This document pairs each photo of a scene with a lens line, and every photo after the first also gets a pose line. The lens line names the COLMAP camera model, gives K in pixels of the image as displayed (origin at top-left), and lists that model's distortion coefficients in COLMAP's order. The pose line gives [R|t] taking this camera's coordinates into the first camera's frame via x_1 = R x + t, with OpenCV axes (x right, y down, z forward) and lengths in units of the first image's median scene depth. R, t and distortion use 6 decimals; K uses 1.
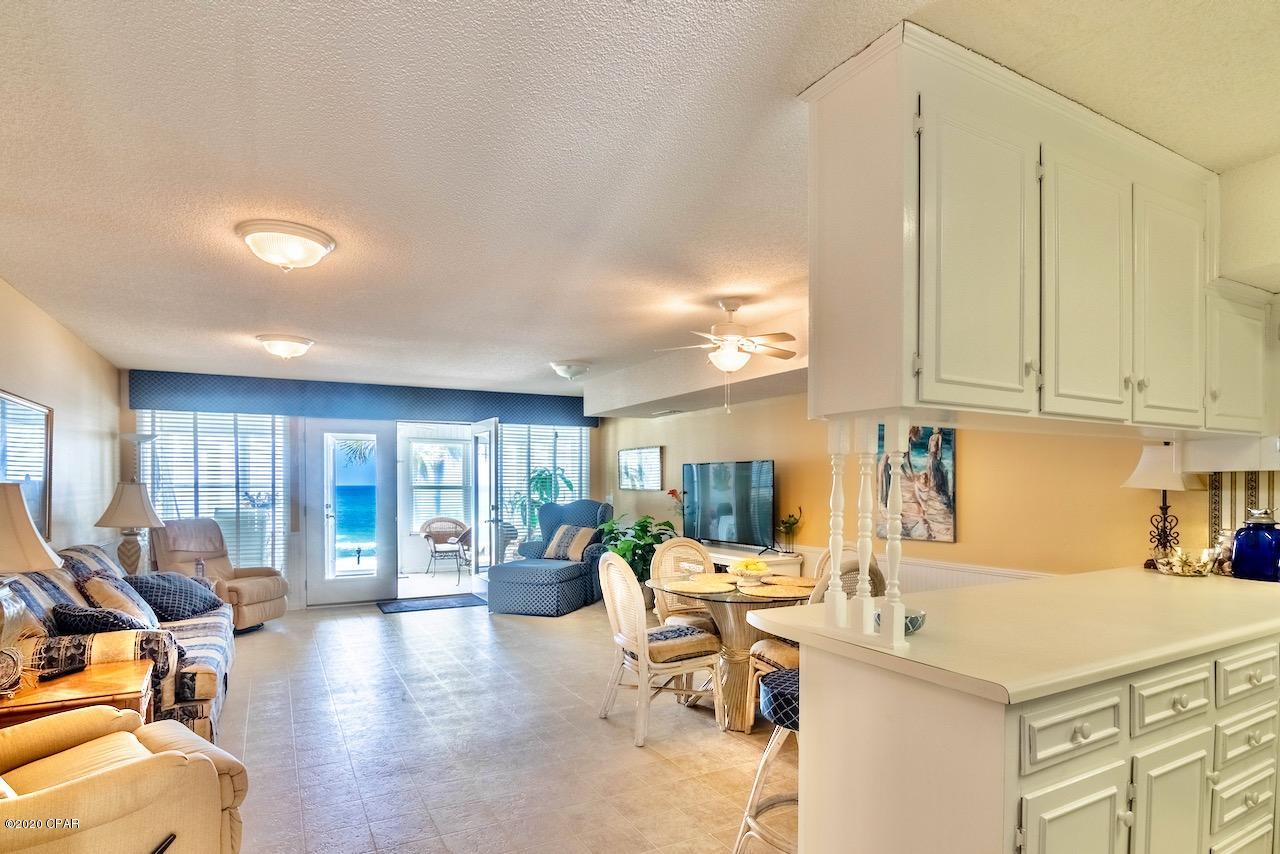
lens RADIAL K [[676.4, 0, 632.9], [0, 676.4, 490.7], [0, 0, 1]] dist [-0.000169, -0.013402]
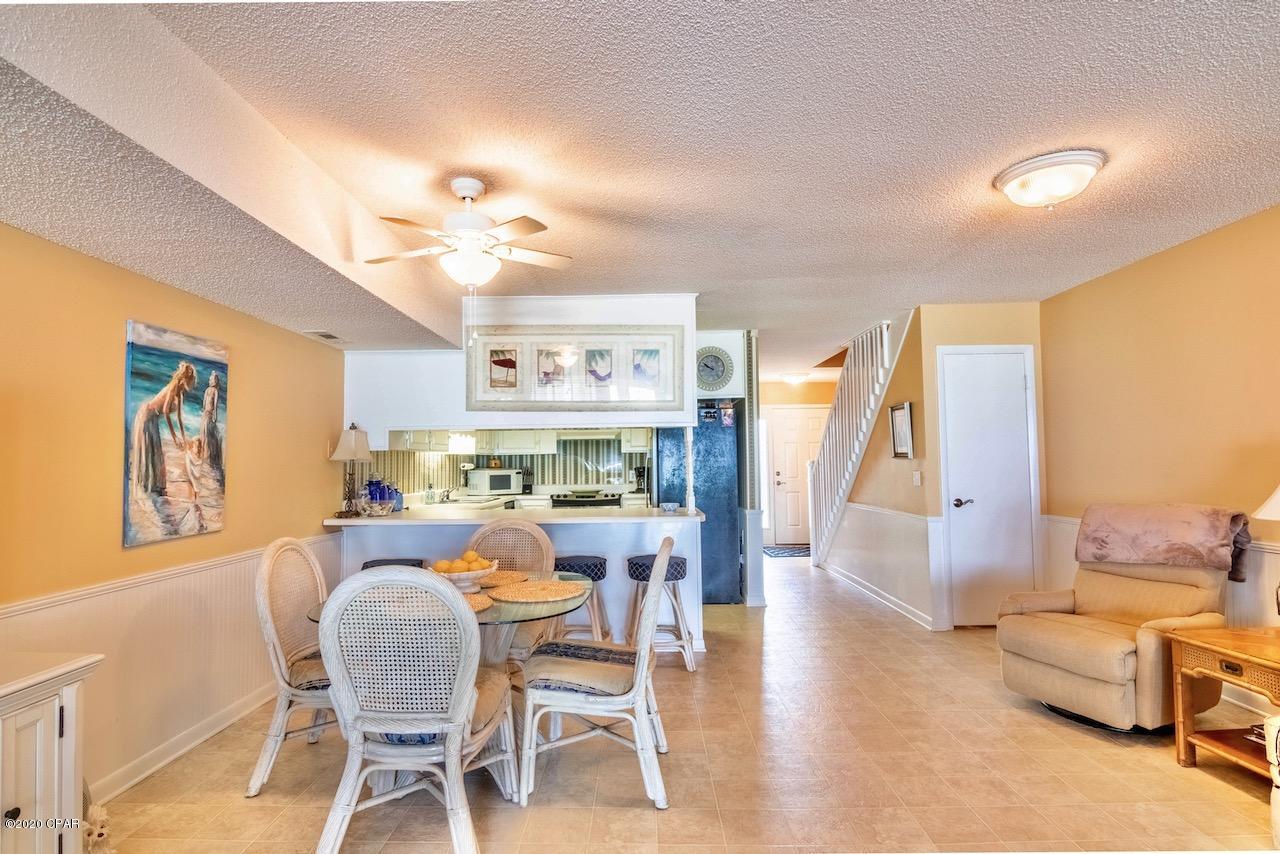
lens RADIAL K [[650.9, 0, 631.4], [0, 650.9, 430.6], [0, 0, 1]] dist [0.000214, -0.015809]
pose [[-0.870180, 0.034495, 0.491525, -0.227903], [0.015117, 0.998946, -0.043342, 0.001042], [-0.492502, -0.030285, -0.869784, 1.058127]]
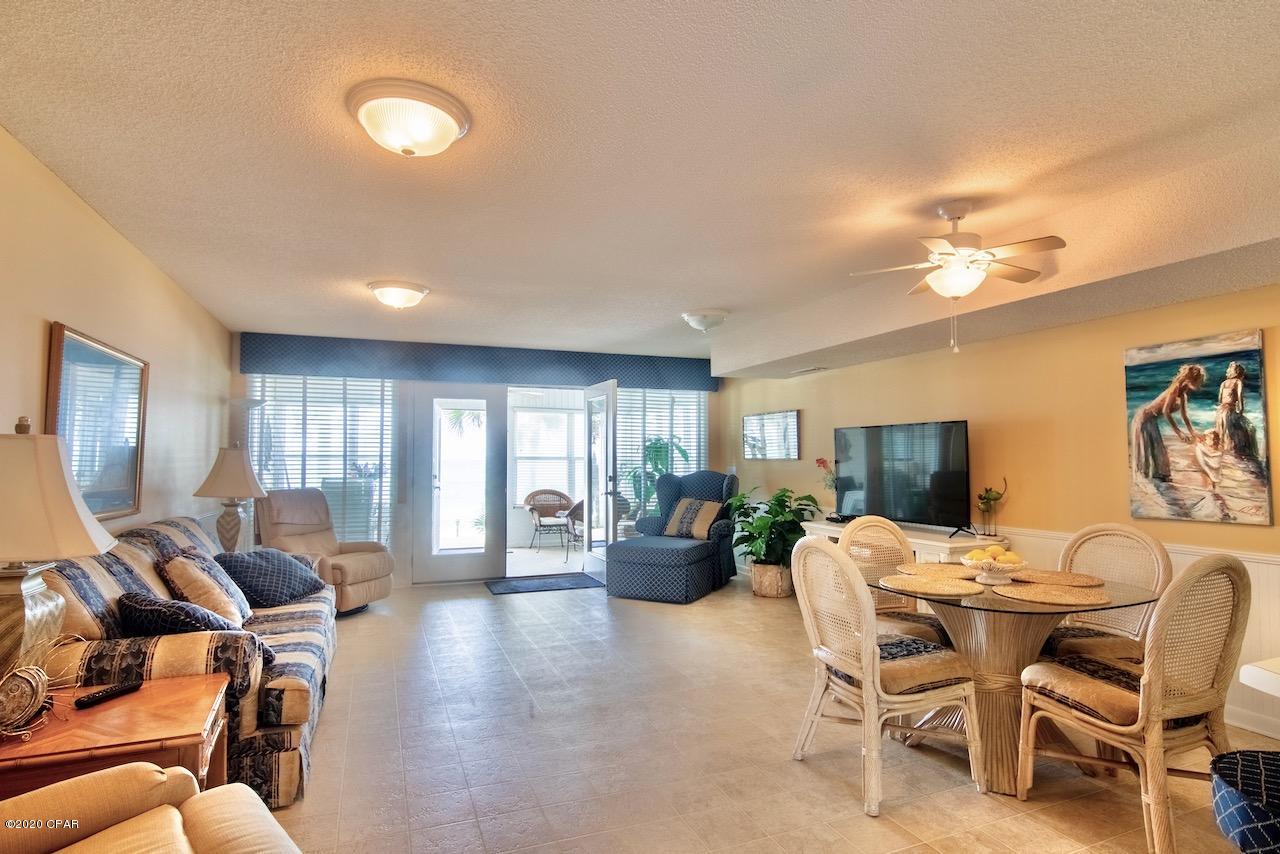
lens RADIAL K [[650.9, 0, 631.4], [0, 650.9, 430.6], [0, 0, 1]] dist [0.000214, -0.015809]
pose [[0.992971, -0.004689, -0.118264, -0.094714], [-0.001647, 0.998571, -0.053424, 0.008998], [0.118346, 0.053244, 0.991544, 0.169451]]
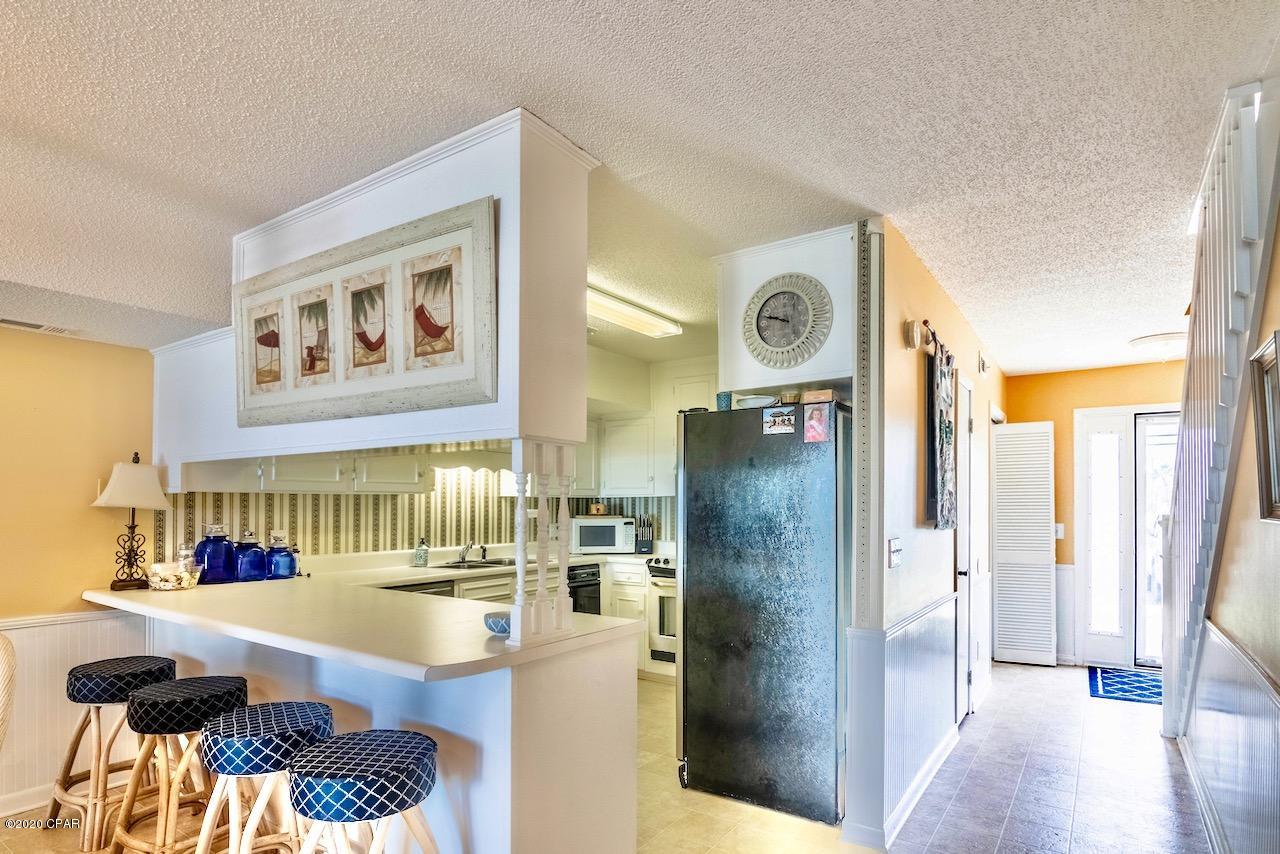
lens RADIAL K [[676.4, 0, 632.9], [0, 676.4, 490.7], [0, 0, 1]] dist [-0.000169, -0.013402]
pose [[-0.447461, 0.013470, 0.894202, -0.233848], [0.003168, 0.999904, -0.013477, -0.006641], [-0.894298, -0.003198, -0.447461, 0.427430]]
